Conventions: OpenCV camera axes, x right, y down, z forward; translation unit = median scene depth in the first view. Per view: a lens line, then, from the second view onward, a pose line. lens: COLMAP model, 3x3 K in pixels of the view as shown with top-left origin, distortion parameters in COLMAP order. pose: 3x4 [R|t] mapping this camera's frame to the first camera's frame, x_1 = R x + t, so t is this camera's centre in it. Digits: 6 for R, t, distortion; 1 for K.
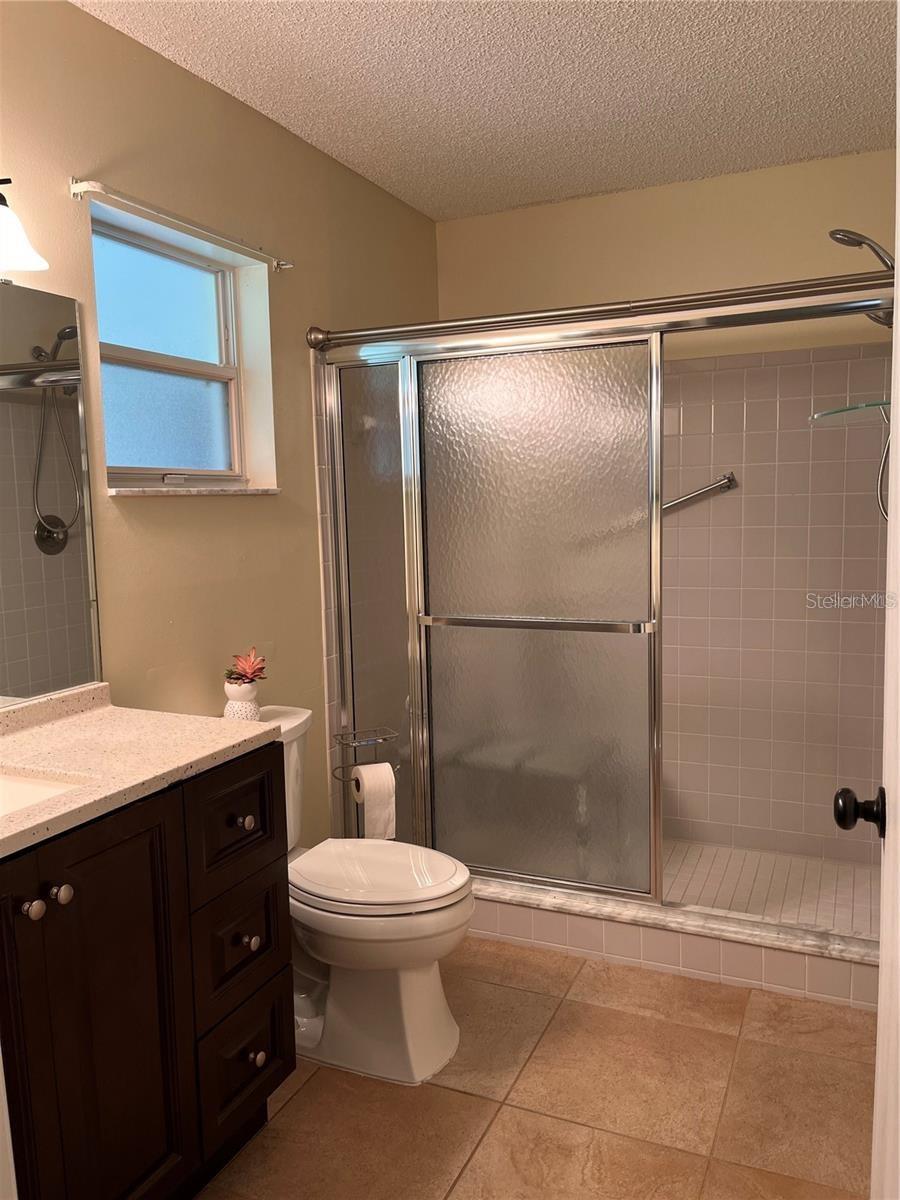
lens RADIAL K [[919.9, 0, 451.6], [0, 919.9, 603.3], [0, 0, 1]] dist [0.030392, -0.085591]
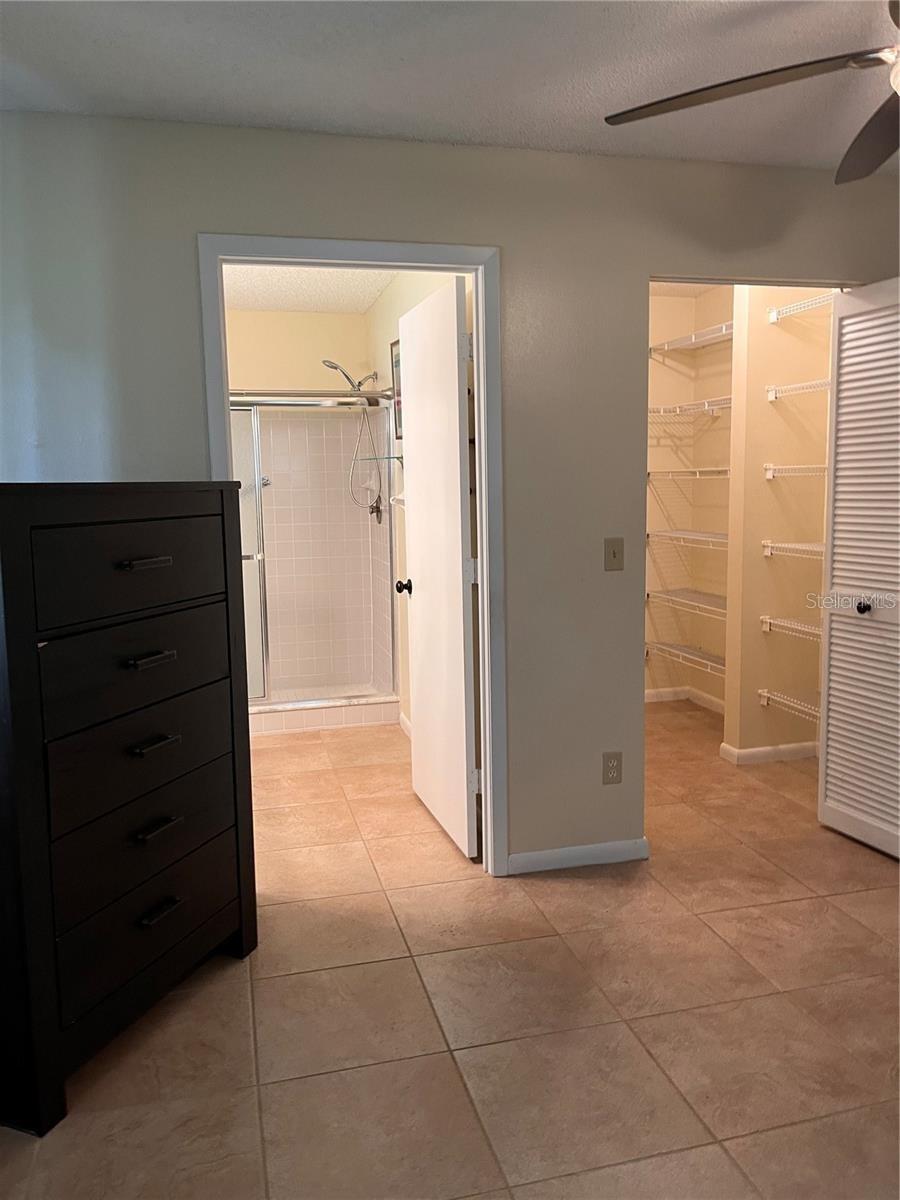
lens RADIAL K [[919.9, 0, 451.1], [0, 919.9, 597.4], [0, 0, 1]] dist [0.030392, -0.085591]
pose [[0.784054, -0.062442, 0.617544, -0.816814], [0.061992, 0.997830, 0.022188, 0.110323], [-0.617589, 0.020886, 0.786223, -0.948592]]
